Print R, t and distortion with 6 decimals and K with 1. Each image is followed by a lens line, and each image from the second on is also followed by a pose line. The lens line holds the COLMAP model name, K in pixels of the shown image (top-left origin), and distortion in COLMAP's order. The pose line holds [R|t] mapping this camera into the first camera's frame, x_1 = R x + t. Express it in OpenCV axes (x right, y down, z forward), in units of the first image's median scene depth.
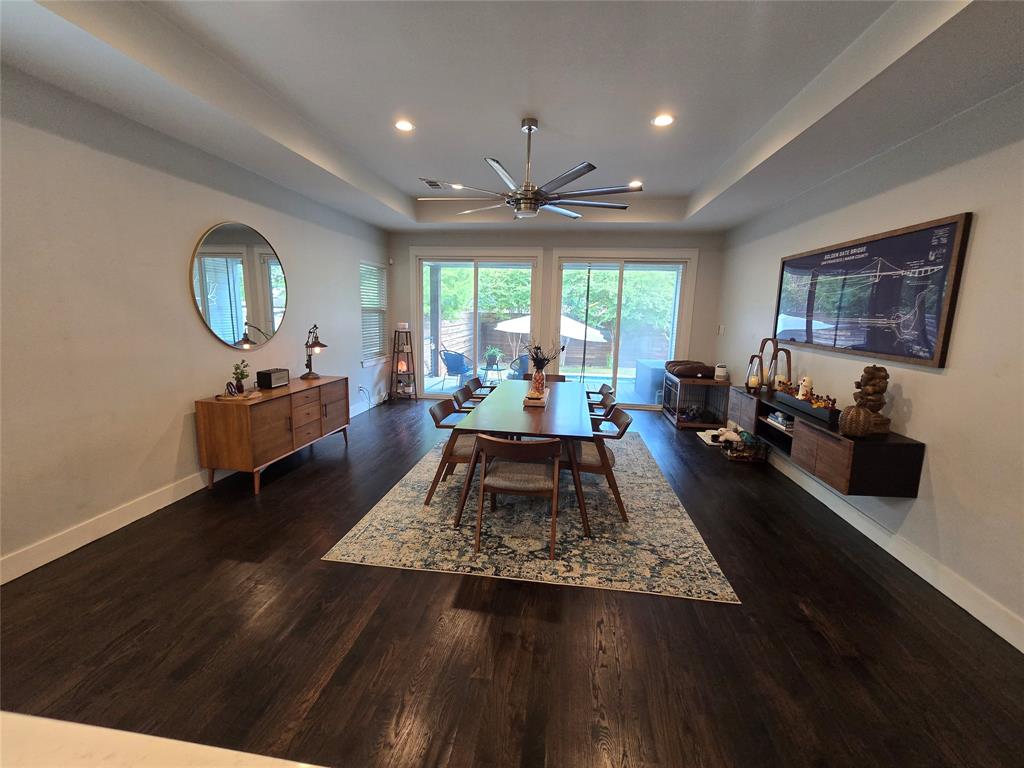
lens RADIAL K [[420.9, 0, 503.9], [0, 420.9, 378.1], [0, 0, 1]] dist [-0.001686, 0.000255]
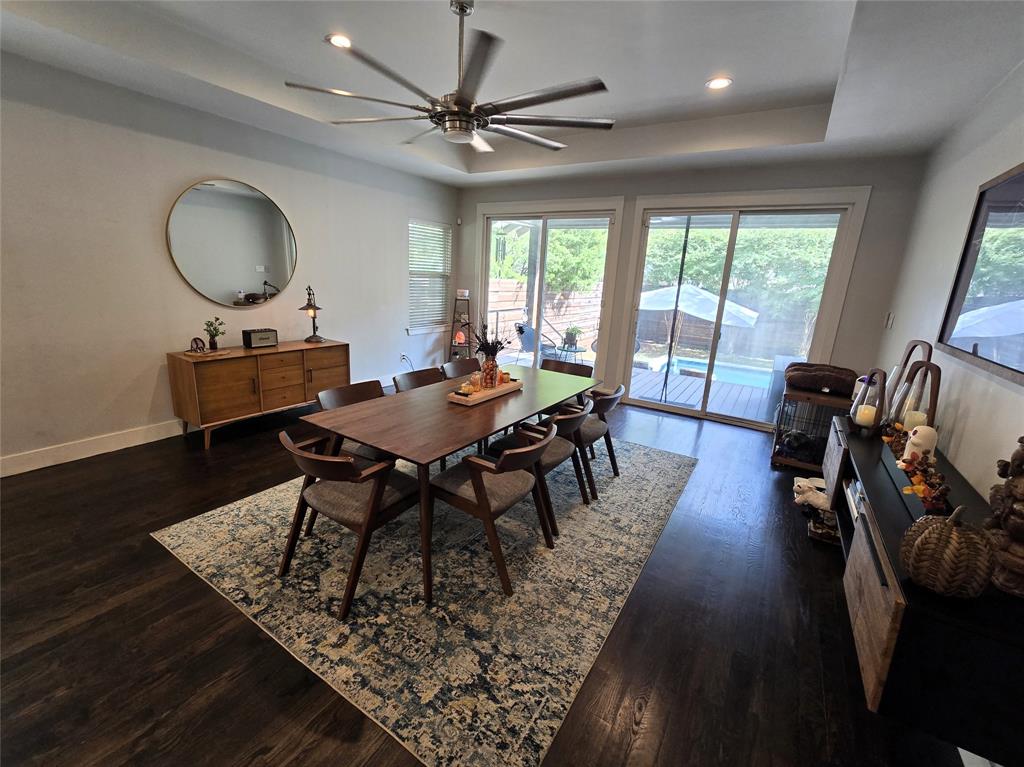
lens RADIAL K [[420.9, 0, 508.8], [0, 420.9, 388.4], [0, 0, 1]] dist [-0.001686, 0.000255]
pose [[0.905551, 0.134151, -0.402469, 0.413017], [-0.096631, 0.988973, 0.112227, -0.051534], [0.413086, -0.062736, 0.908528, 0.319885]]
